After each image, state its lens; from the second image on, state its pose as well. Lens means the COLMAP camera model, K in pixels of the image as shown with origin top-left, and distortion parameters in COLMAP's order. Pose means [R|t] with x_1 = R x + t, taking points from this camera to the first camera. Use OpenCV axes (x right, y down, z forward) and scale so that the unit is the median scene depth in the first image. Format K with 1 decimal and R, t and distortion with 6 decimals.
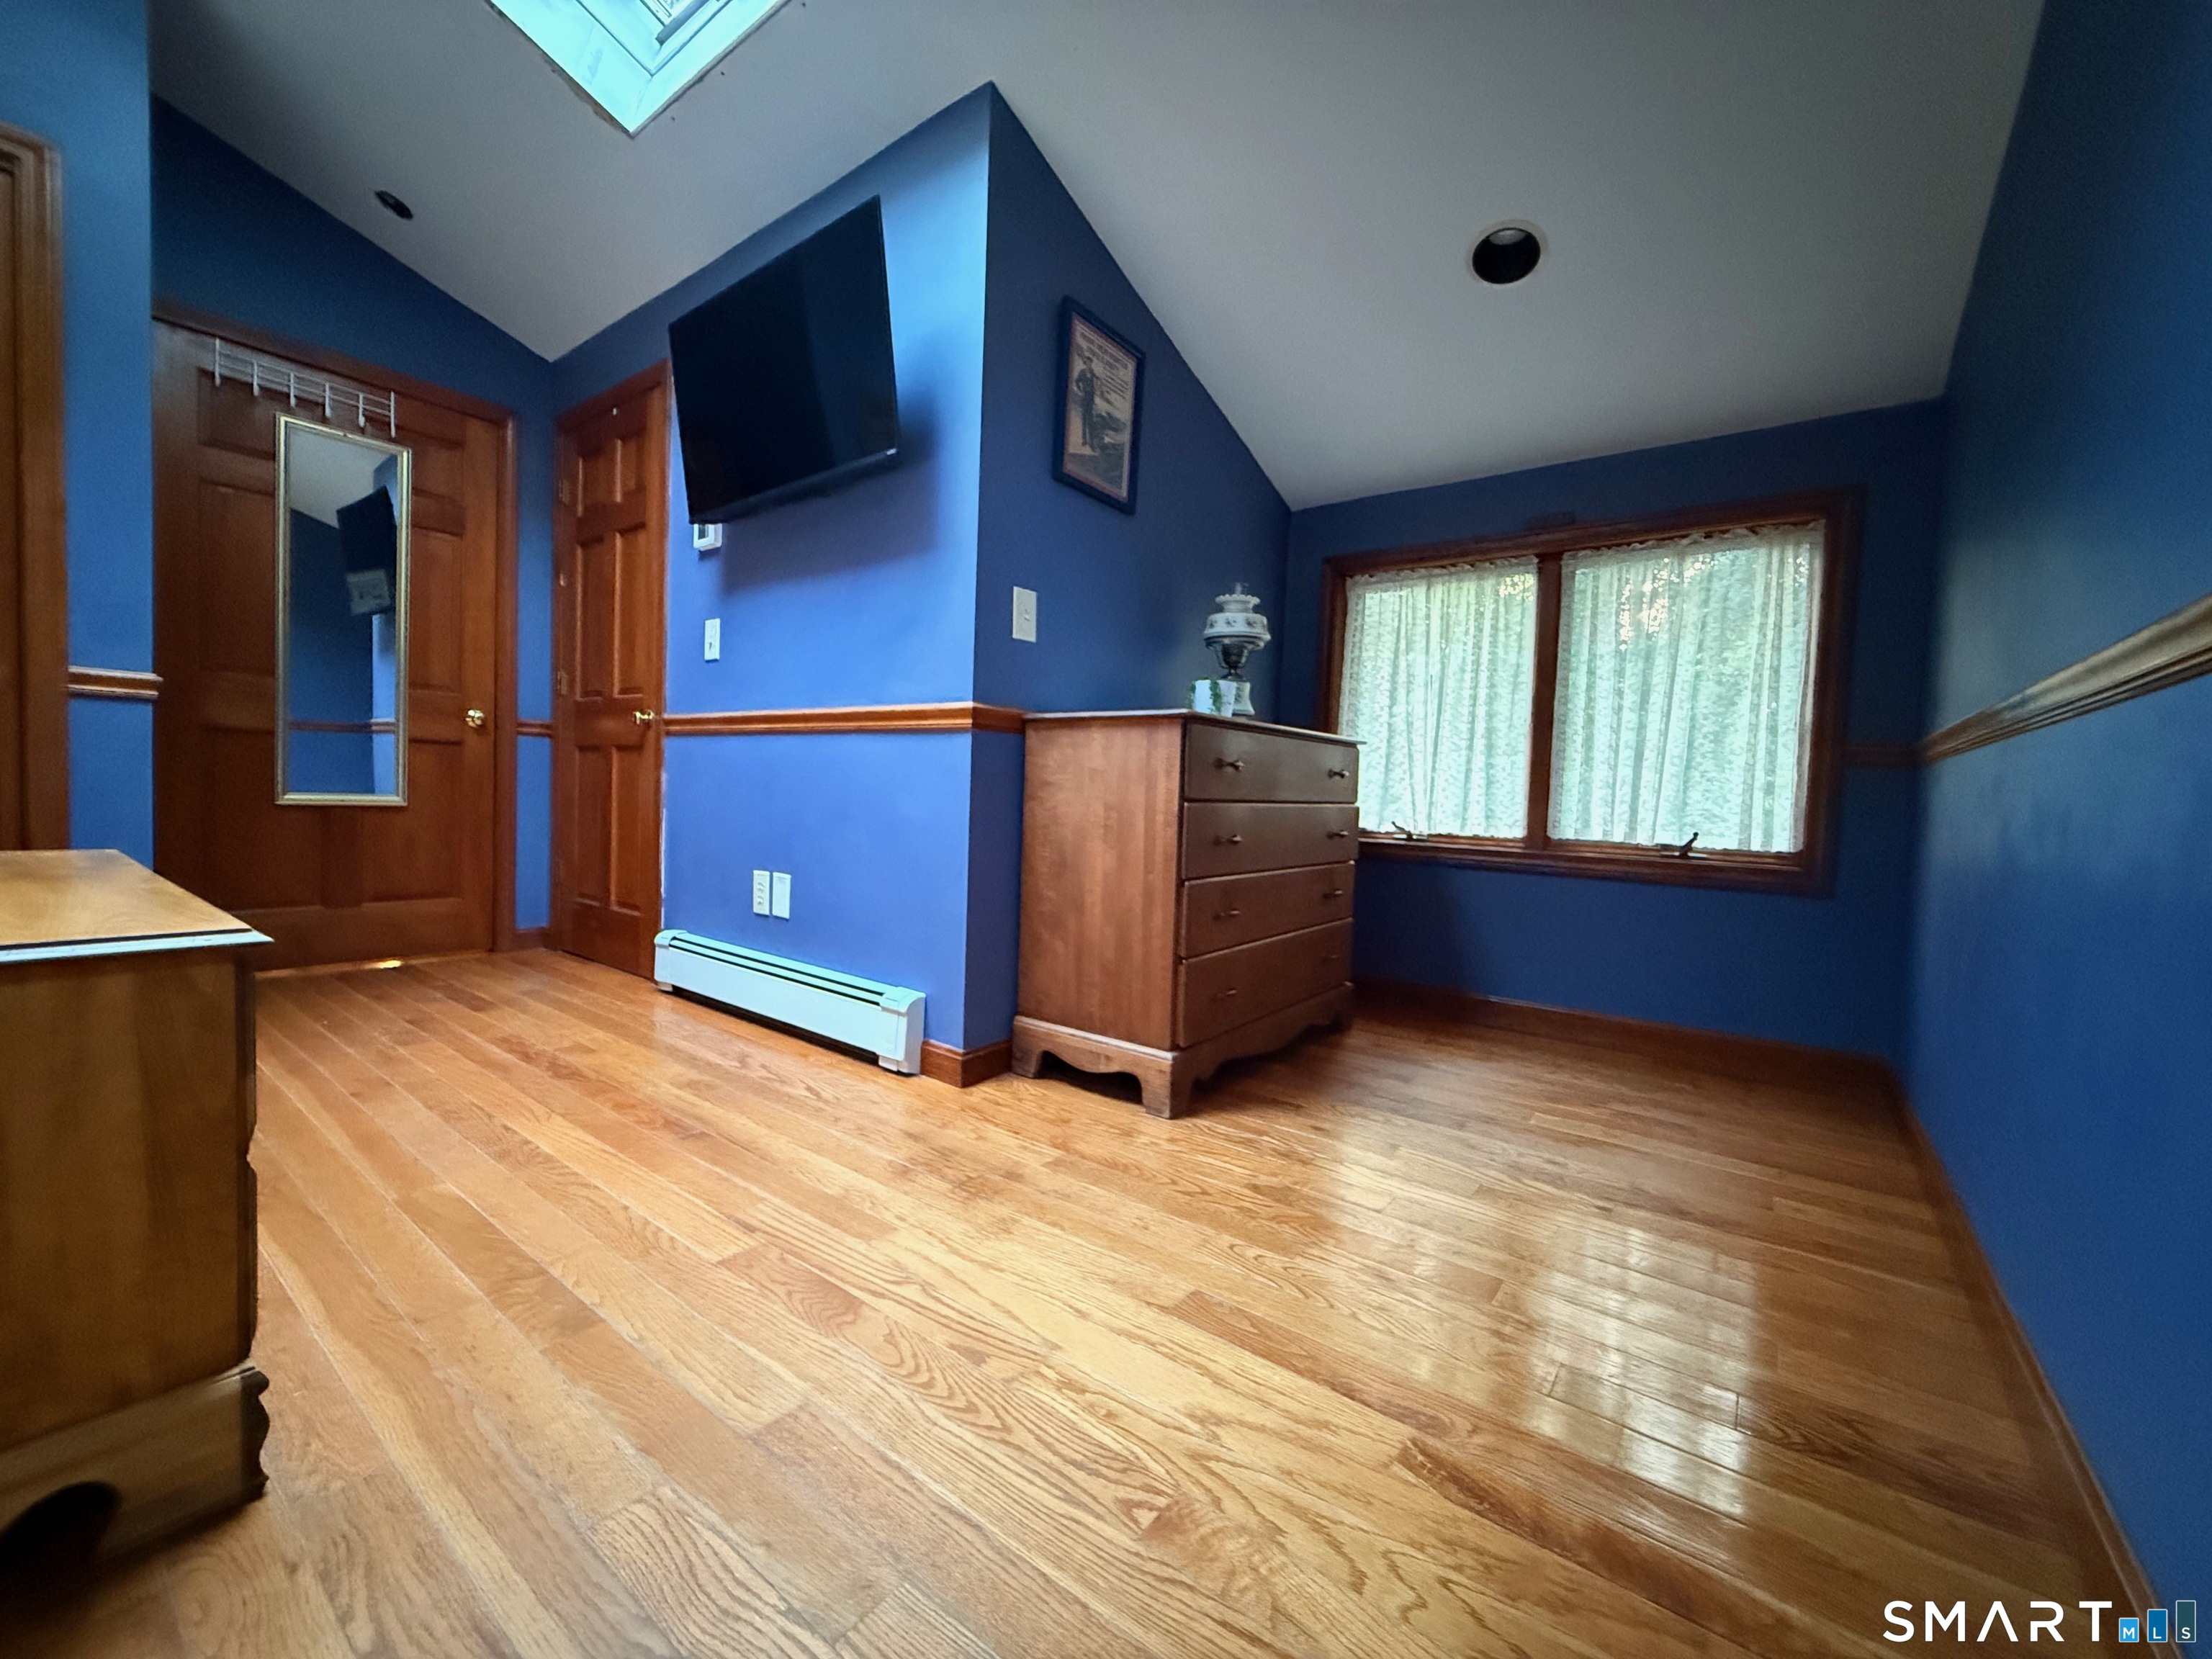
lens RADIAL K [[882.0, 0, 1102.3], [0, 882.0, 831.7], [0, 0, 1]] dist [0.000316, -0.000358]
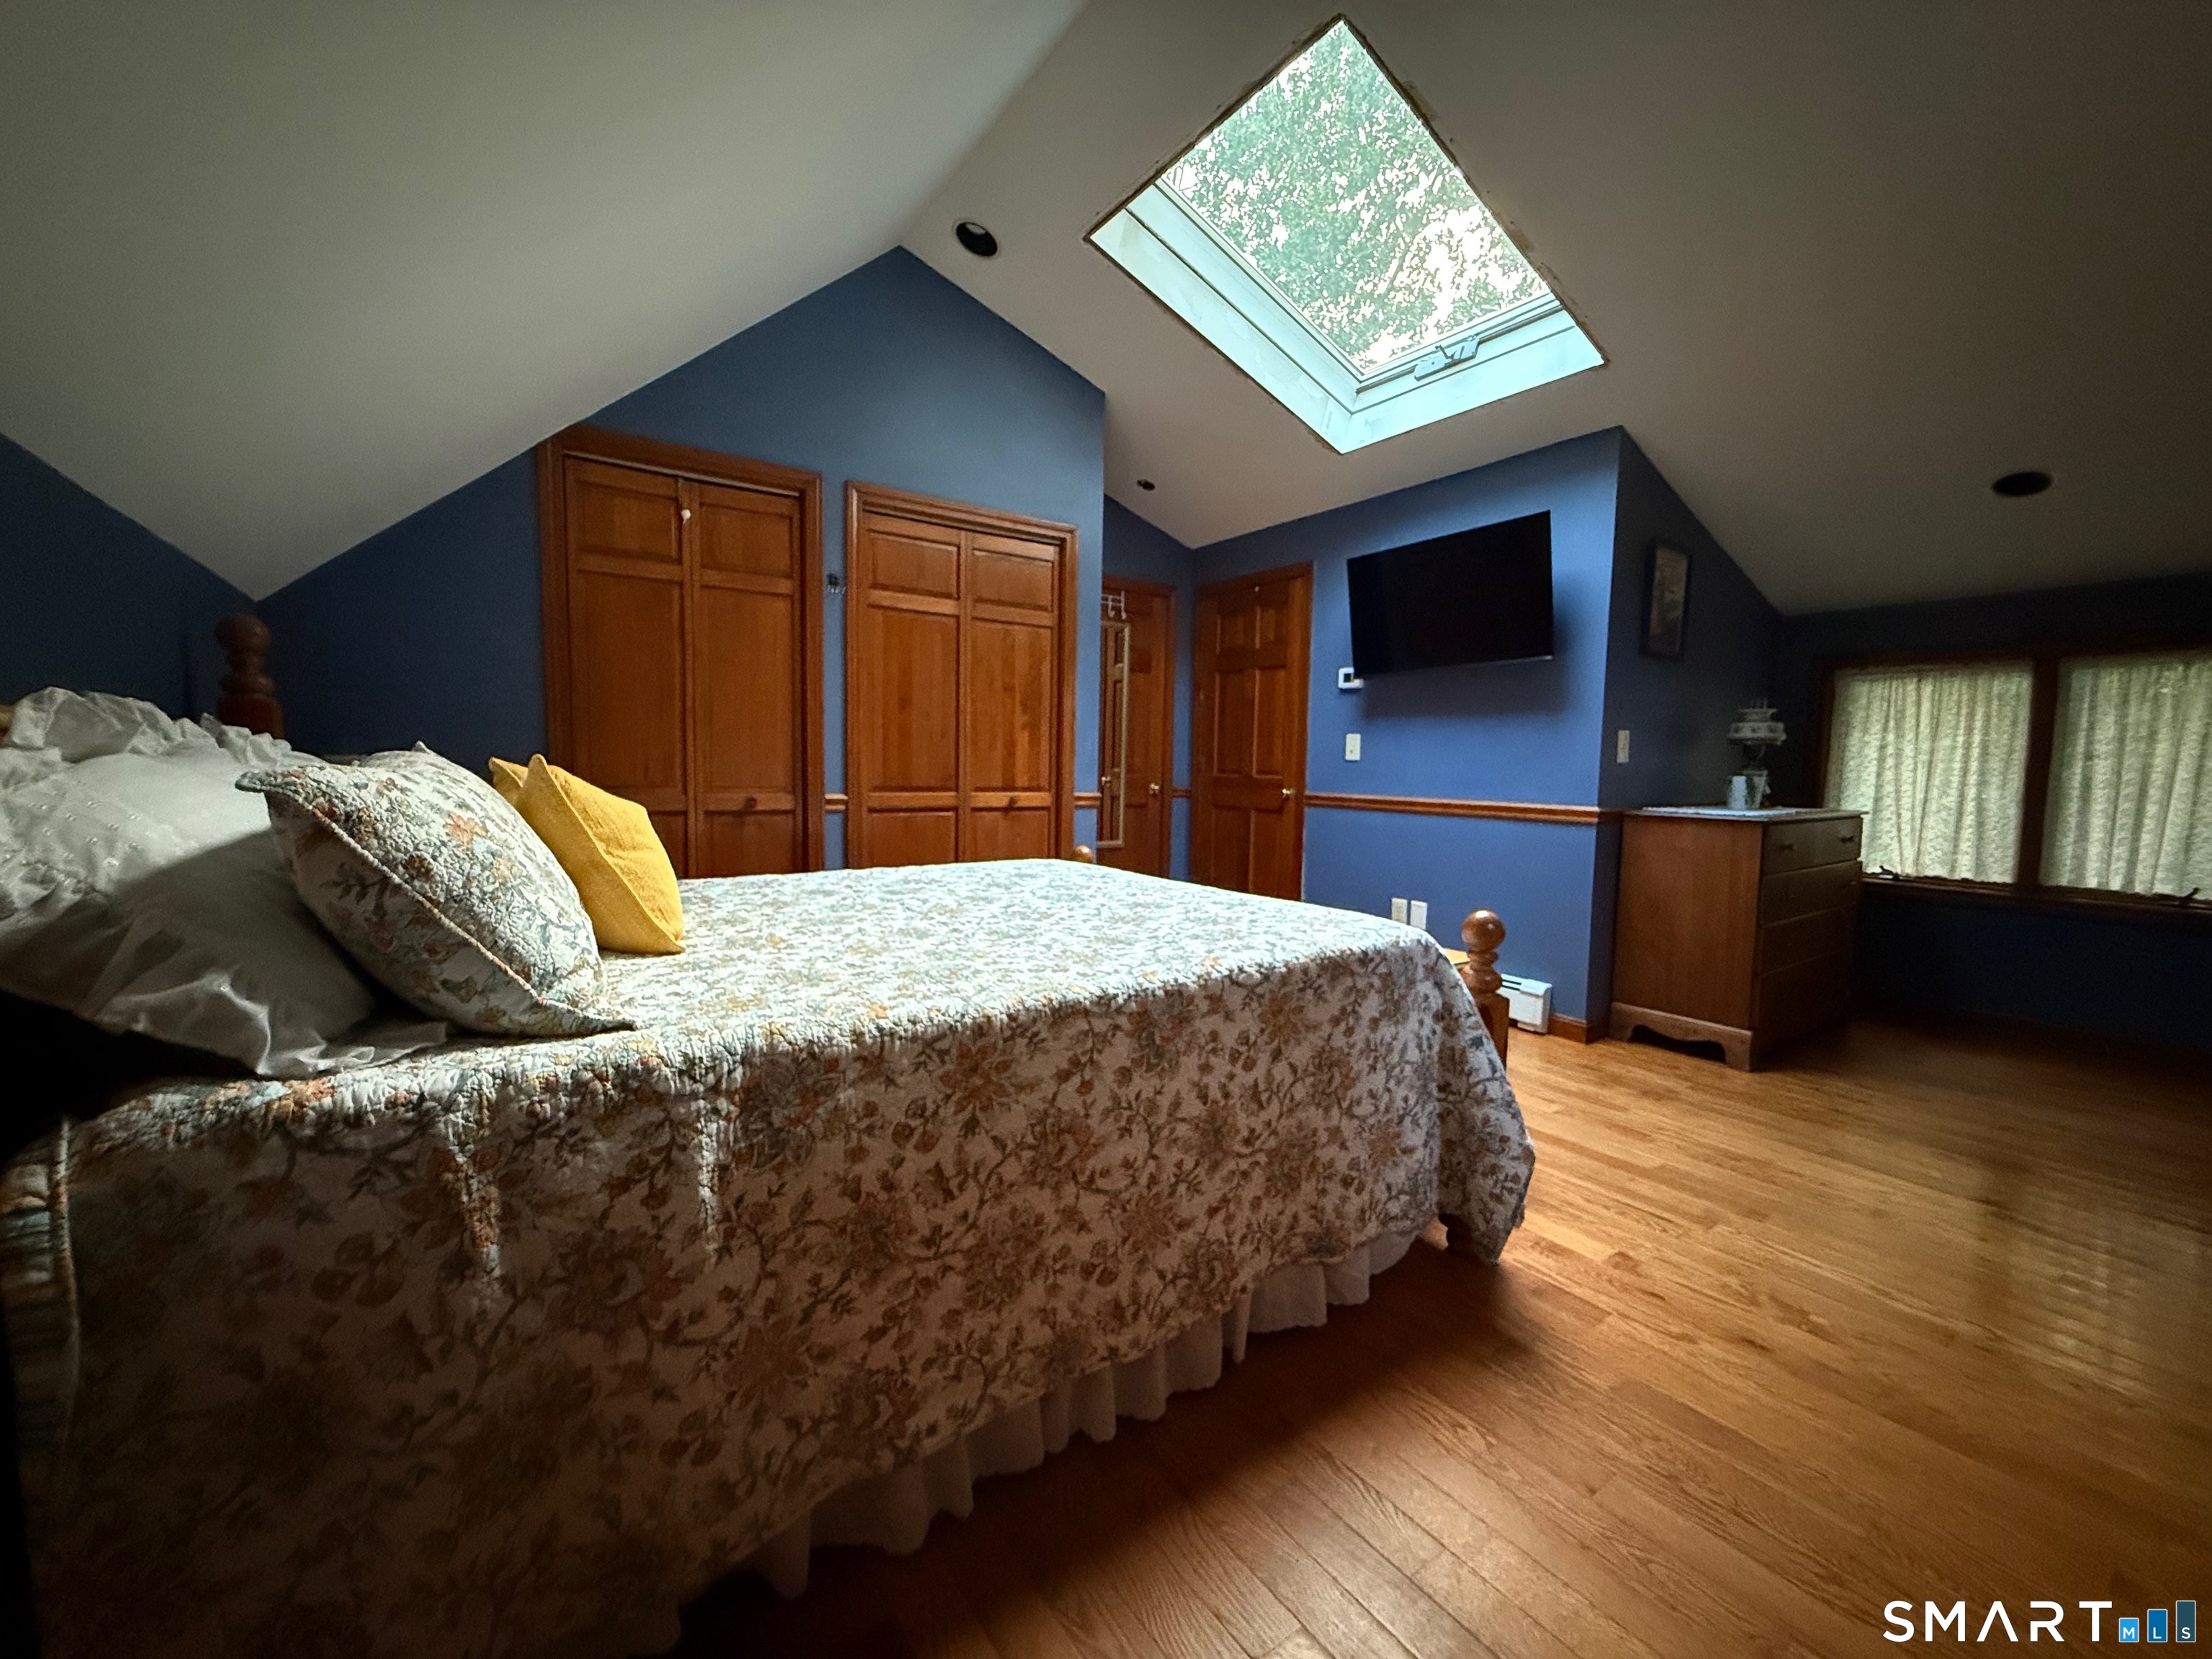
lens RADIAL K [[882.0, 0, 1105.4], [0, 882.0, 833.3], [0, 0, 1]] dist [0.000316, -0.000358]
pose [[0.950660, 0.001380, -0.310232, -0.391015], [0.006827, 0.999655, 0.025365, -0.114088], [0.310159, -0.026231, 0.950323, -0.635830]]
